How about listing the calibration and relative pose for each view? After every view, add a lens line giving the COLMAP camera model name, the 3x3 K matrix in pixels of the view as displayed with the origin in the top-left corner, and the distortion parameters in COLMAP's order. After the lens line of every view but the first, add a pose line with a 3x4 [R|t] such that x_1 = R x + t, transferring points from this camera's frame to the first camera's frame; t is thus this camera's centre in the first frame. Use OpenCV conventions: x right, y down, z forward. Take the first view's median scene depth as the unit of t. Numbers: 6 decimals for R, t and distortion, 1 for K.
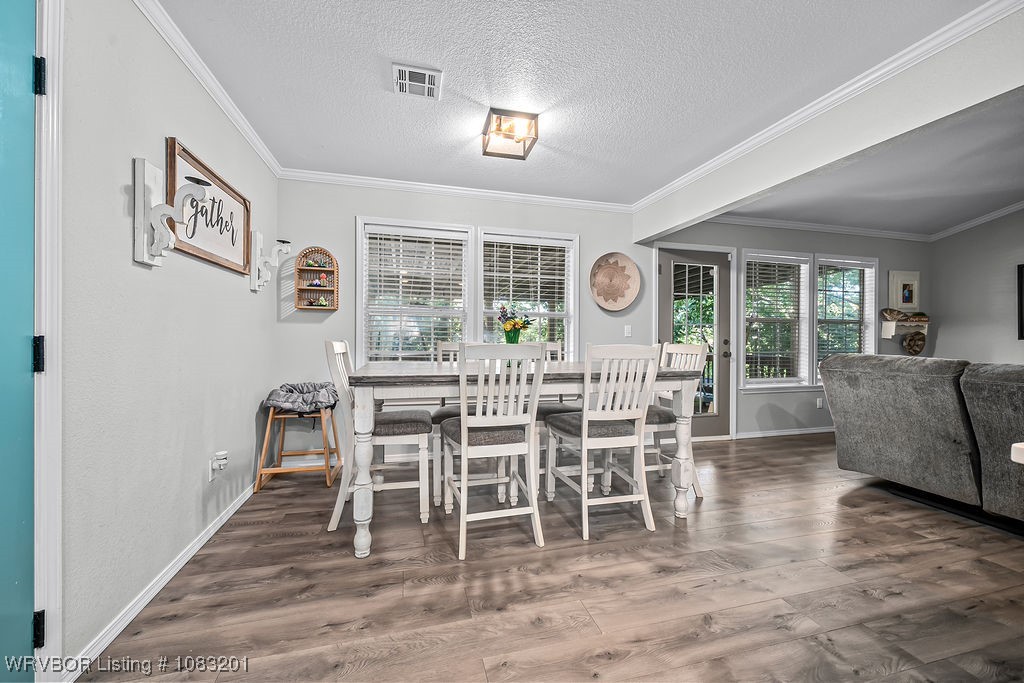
lens RADIAL K [[388.5, 0, 505.0], [0, 388.5, 340.4], [0, 0, 1]] dist [-0.002219, 0.000909]
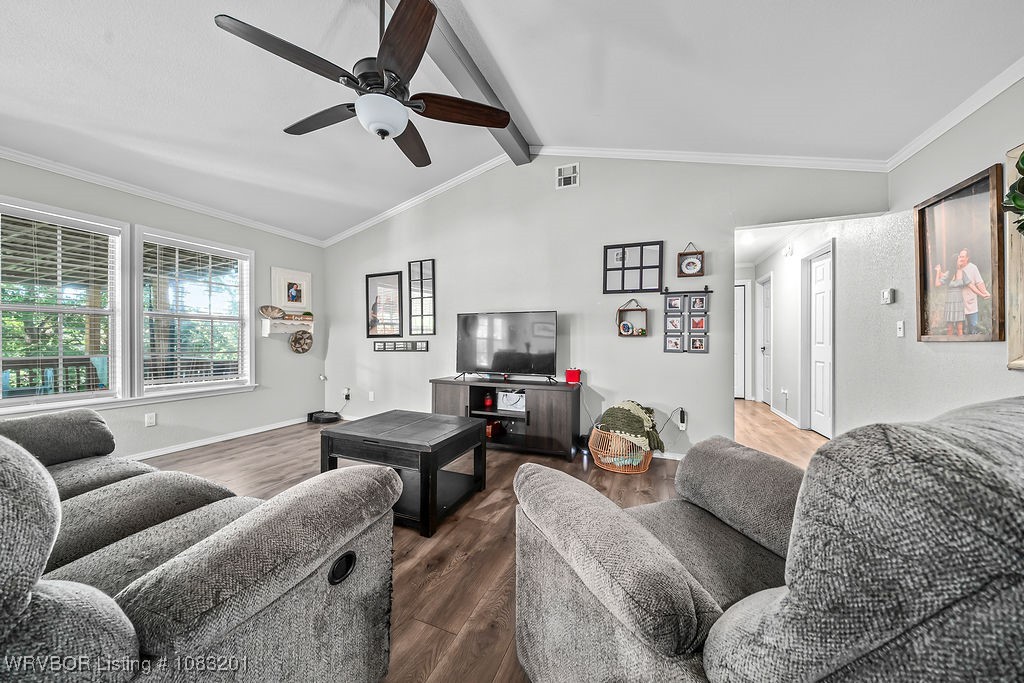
lens RADIAL K [[351.0, 0, 509.1], [0, 351.0, 343.0], [0, 0, 1]] dist [-0.006643, 0.000269]
pose [[0.603836, -0.009015, 0.797058, 1.257001], [0.006626, 0.999958, 0.006290, 0.015619], [-0.797081, 0.001483, 0.603870, 0.017904]]
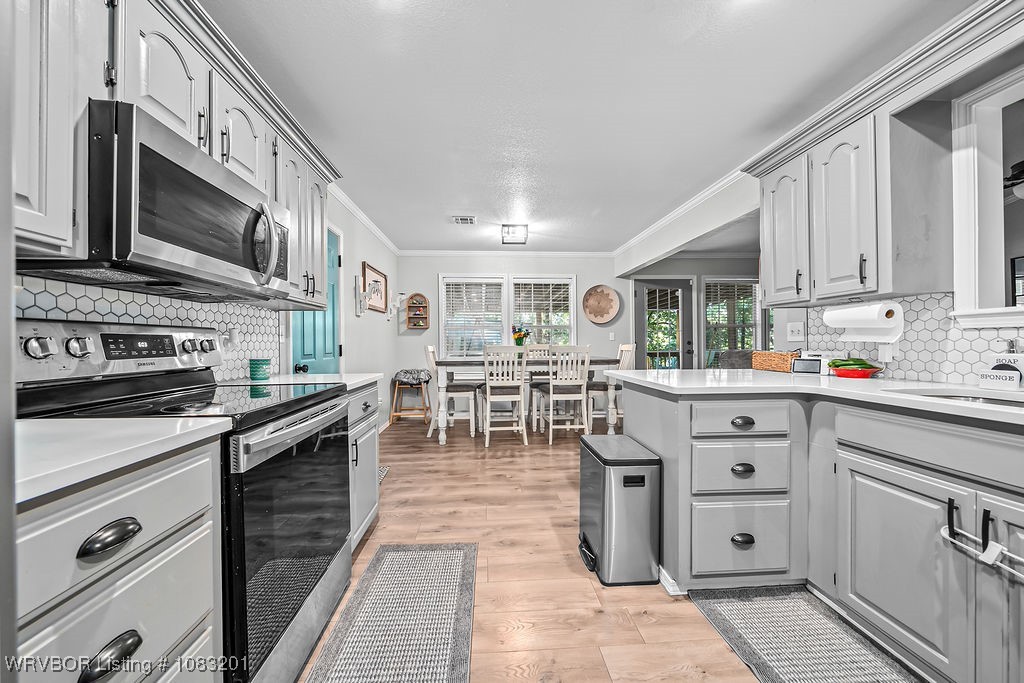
lens RADIAL K [[388.5, 0, 504.7], [0, 388.5, 343.6], [0, 0, 1]] dist [-0.002219, 0.000909]
pose [[0.979075, -0.014973, -0.202949, 0.326381], [0.014296, 0.999886, -0.004800, 0.005341], [0.202998, 0.001798, 0.979178, -0.816245]]
